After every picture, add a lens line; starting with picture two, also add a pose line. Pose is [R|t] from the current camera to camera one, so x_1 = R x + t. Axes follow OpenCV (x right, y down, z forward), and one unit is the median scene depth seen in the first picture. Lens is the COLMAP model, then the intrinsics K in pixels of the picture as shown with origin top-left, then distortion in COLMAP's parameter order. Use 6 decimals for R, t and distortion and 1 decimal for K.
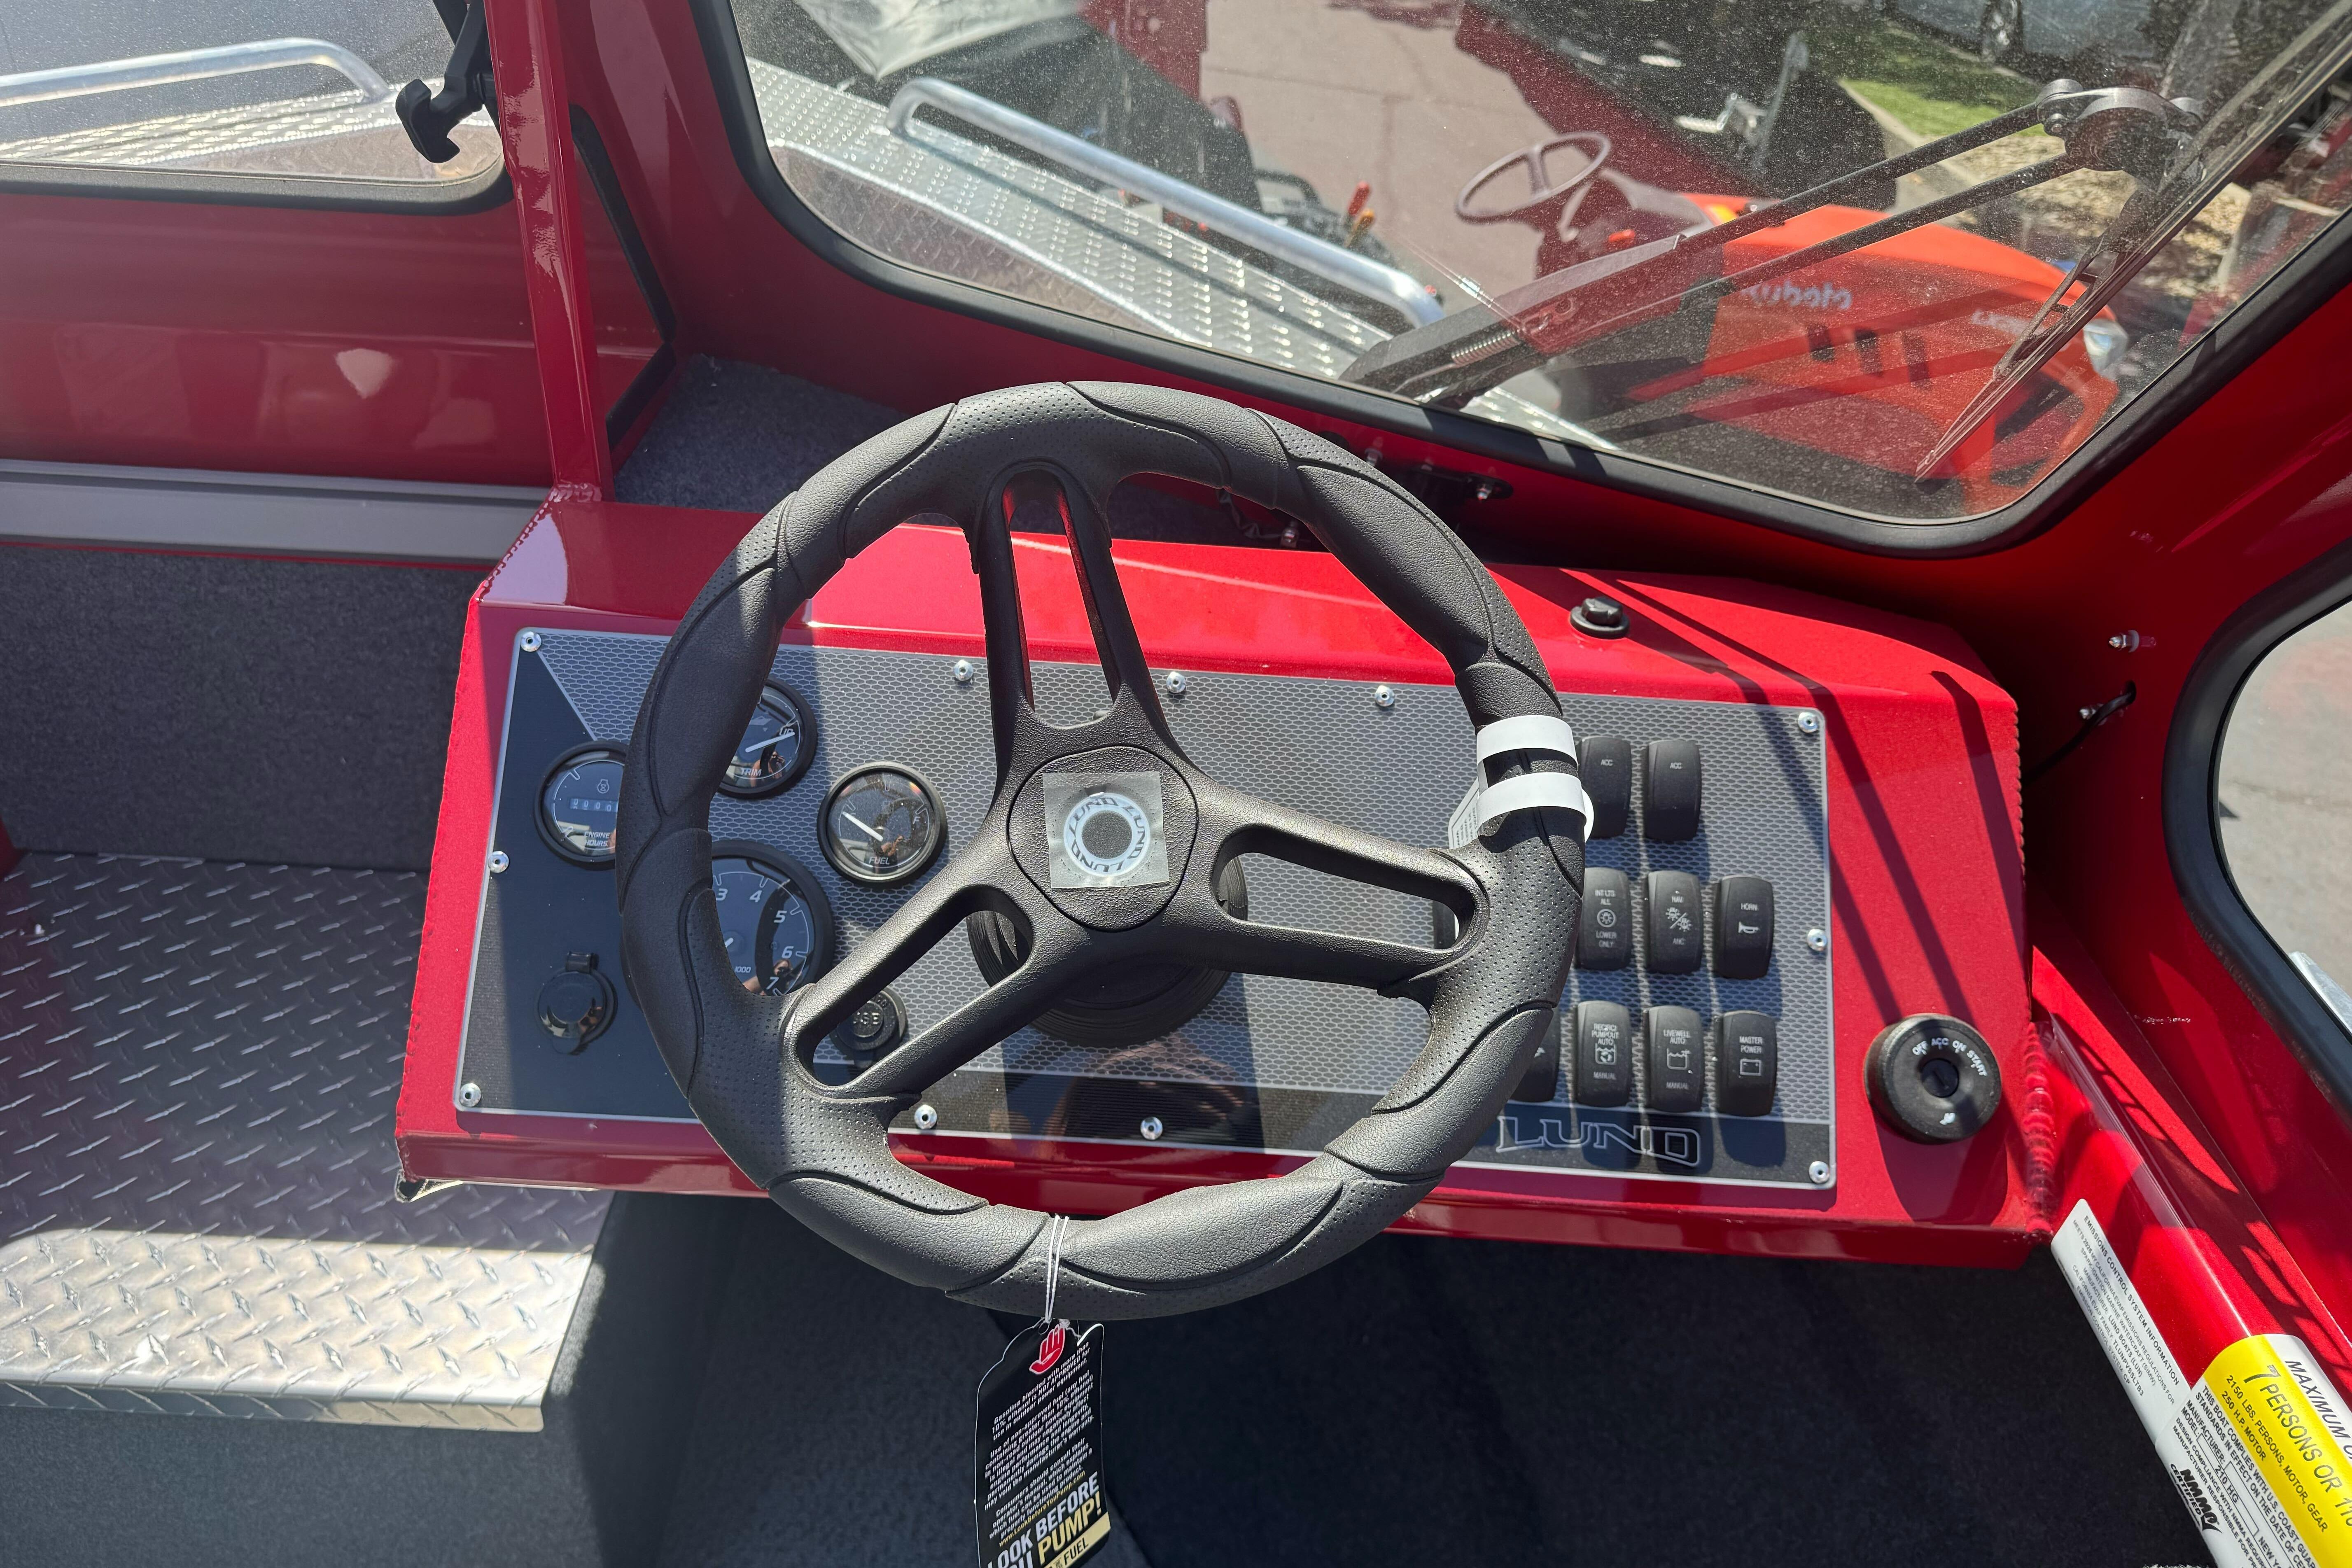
lens RADIAL K [[1604.3, 0, 1148.6], [0, 1604.3, 791.0], [0, 0, 1]] dist [0.053195, -0.076922]
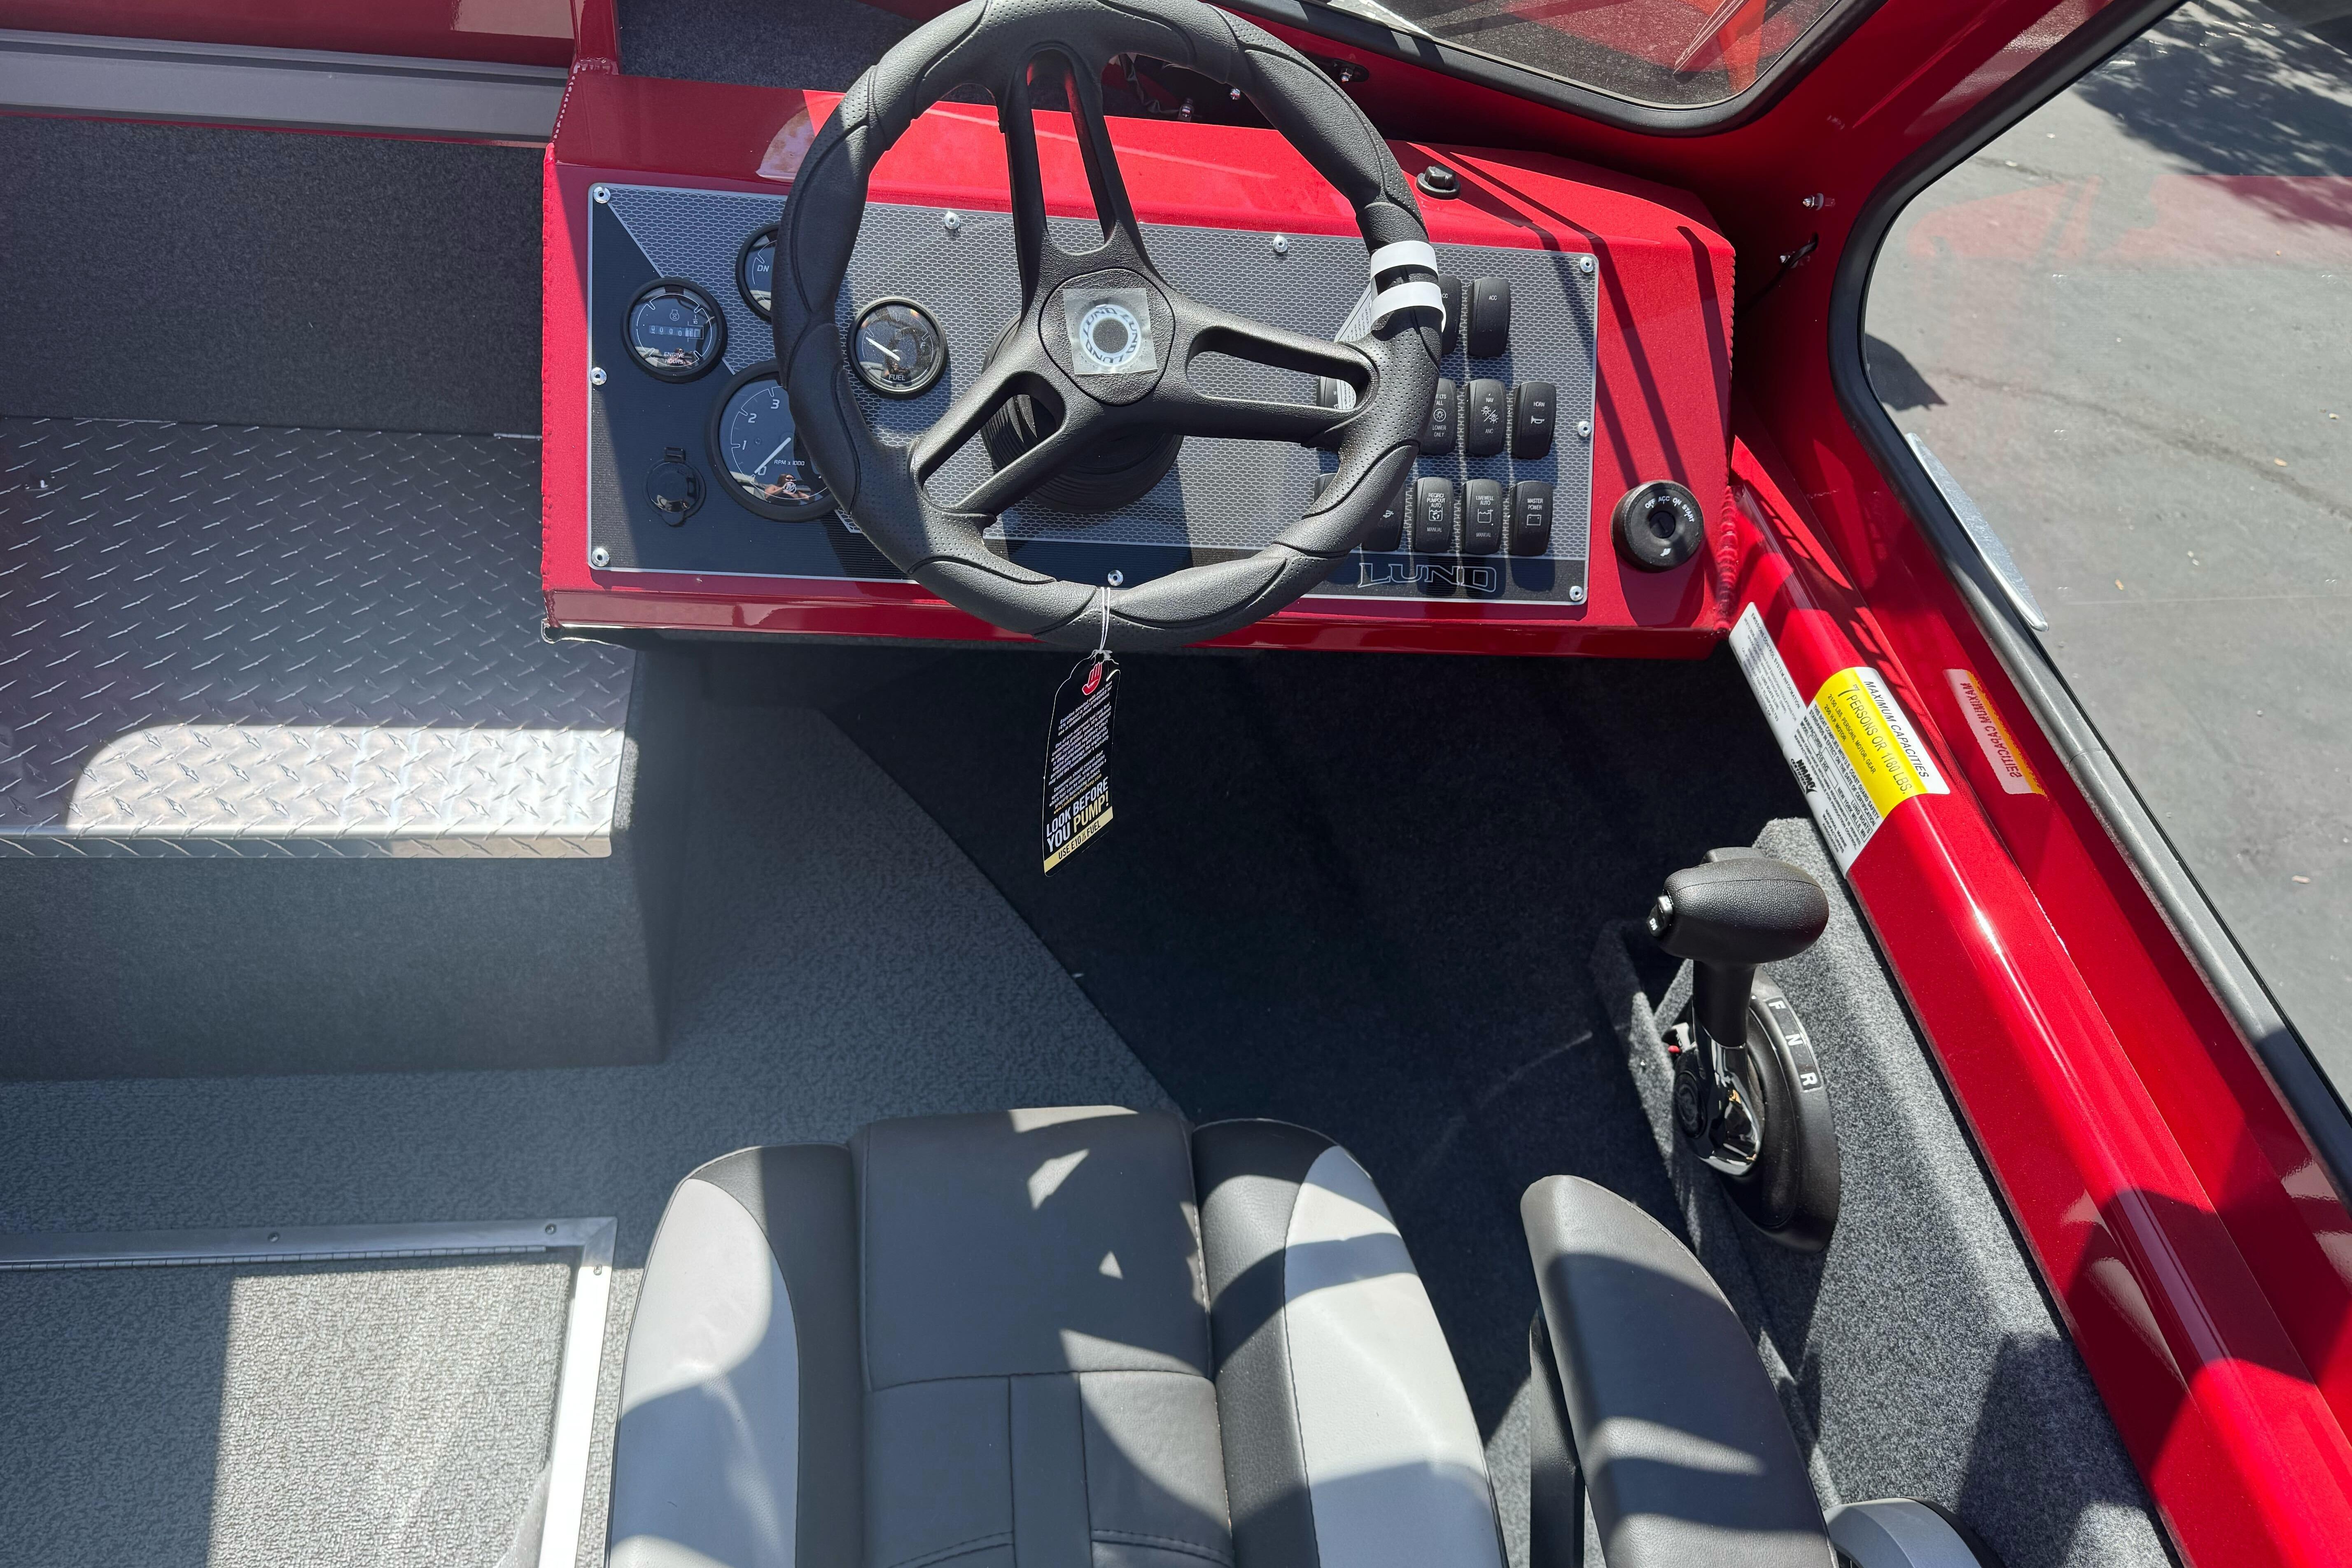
lens RADIAL K [[1662.3, 0, 1129.0], [0, 1662.3, 801.5], [0, 0, 1]] dist [0.062863, -0.083568]
pose [[0.990928, -0.040348, 0.128195, -0.170584], [0.011301, 0.975509, 0.219671, 0.084260], [-0.133918, -0.216229, 0.967115, -0.404072]]
